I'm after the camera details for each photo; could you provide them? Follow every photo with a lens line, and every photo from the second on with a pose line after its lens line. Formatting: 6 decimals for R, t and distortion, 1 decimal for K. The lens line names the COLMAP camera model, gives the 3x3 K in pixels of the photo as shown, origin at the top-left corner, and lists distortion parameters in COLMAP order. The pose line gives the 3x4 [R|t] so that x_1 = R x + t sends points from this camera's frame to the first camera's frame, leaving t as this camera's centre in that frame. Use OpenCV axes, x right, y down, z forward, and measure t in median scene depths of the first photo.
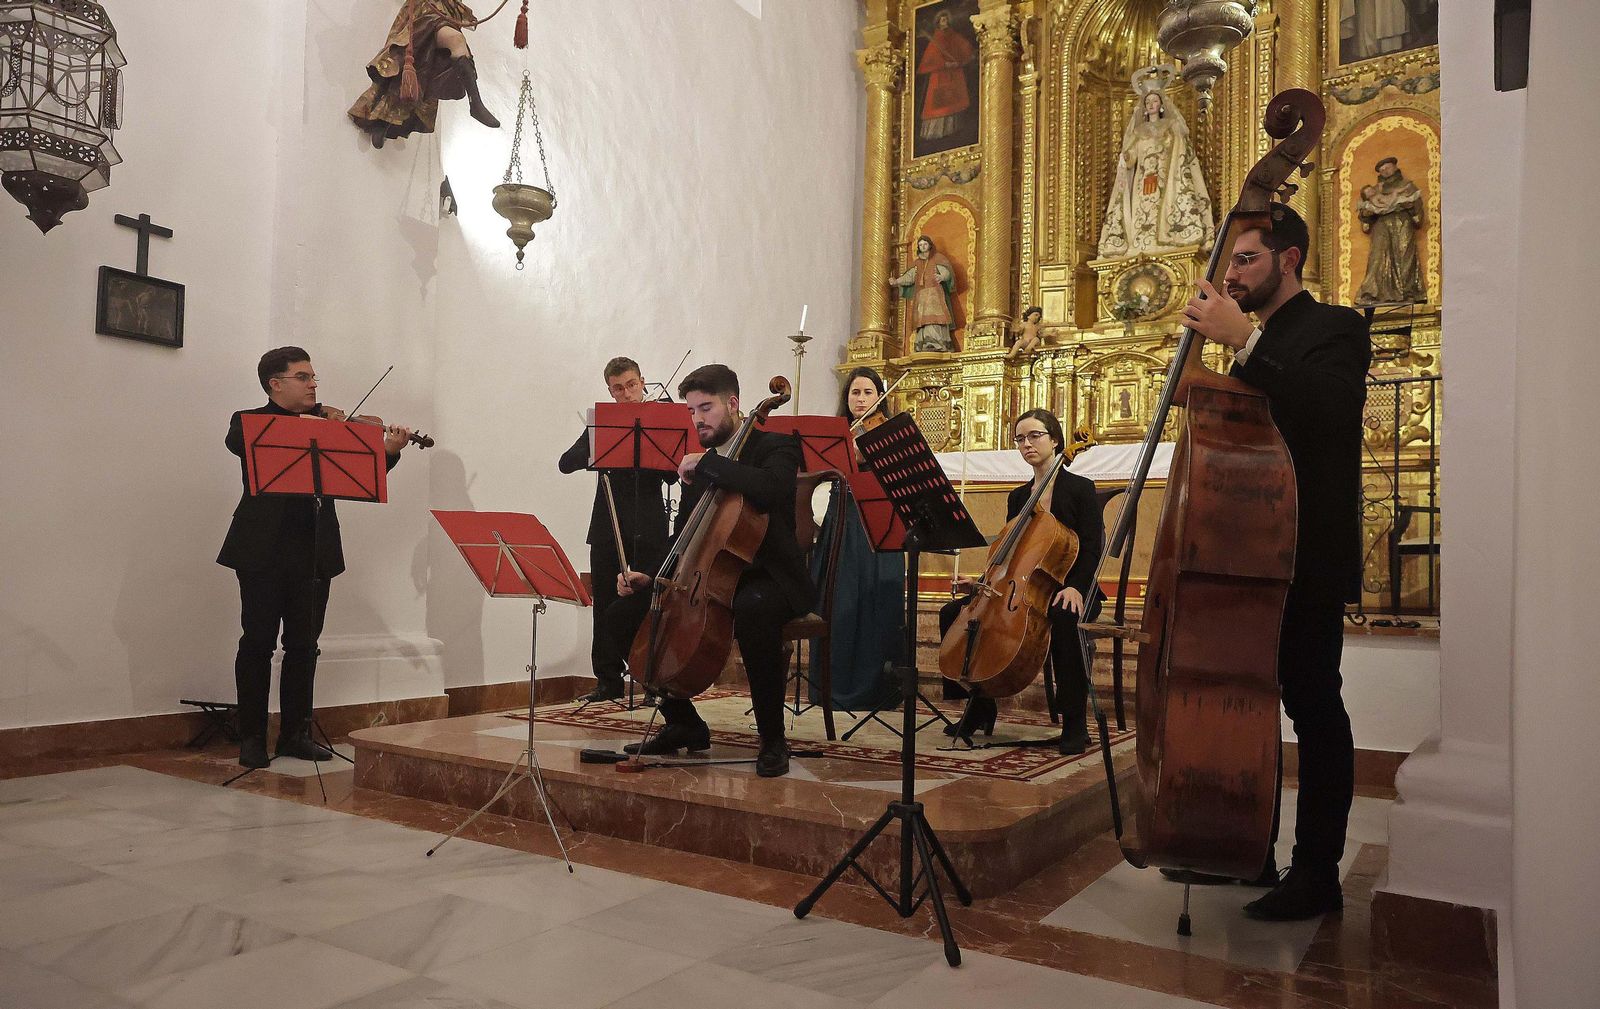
lens RADIAL K [[1079.8, 0, 798.0], [0, 1079.8, 541.2], [0, 0, 1]] dist [0.006114, 0.000537]
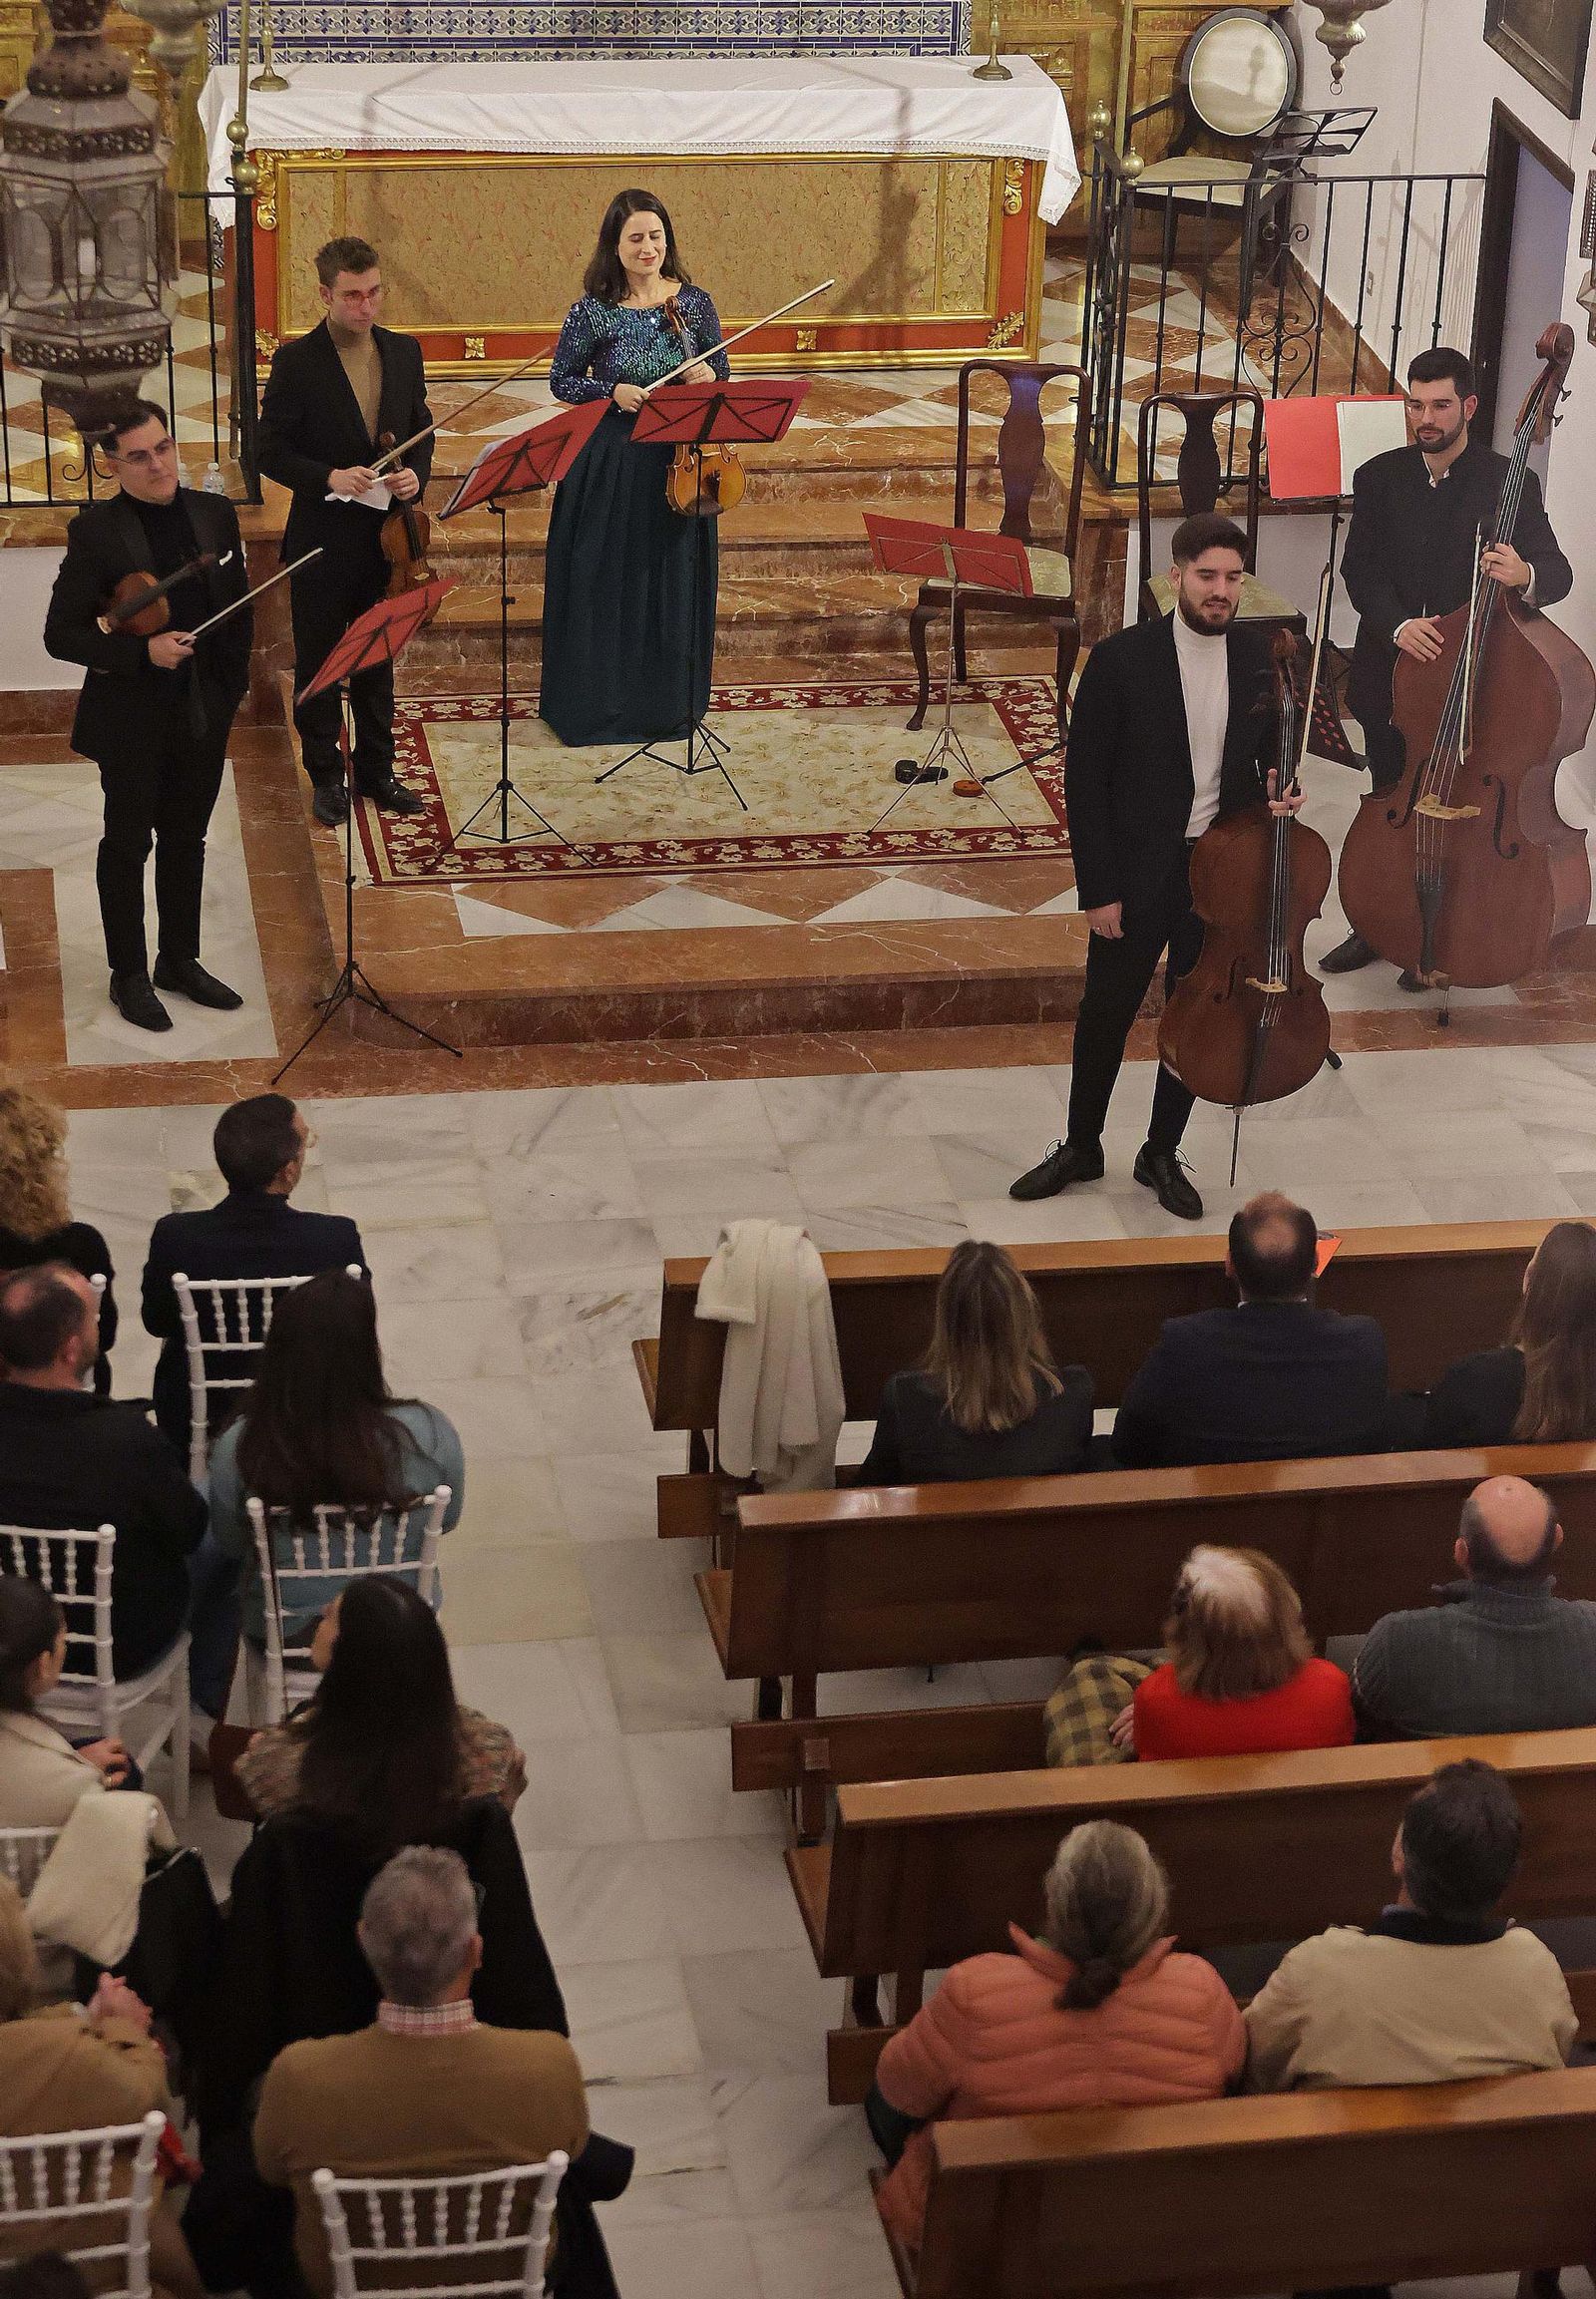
lens RADIAL K [[4814.8, 0, 802.6], [0, 4814.8, 1152.7], [0, 0, 1]] dist [-0.040922, 0.000000]
pose [[0.743717, -0.289455, 0.602579, -1.072209], [-0.035294, 0.883138, 0.467784, -0.611884], [-0.667563, -0.369166, 0.646588, -0.649356]]
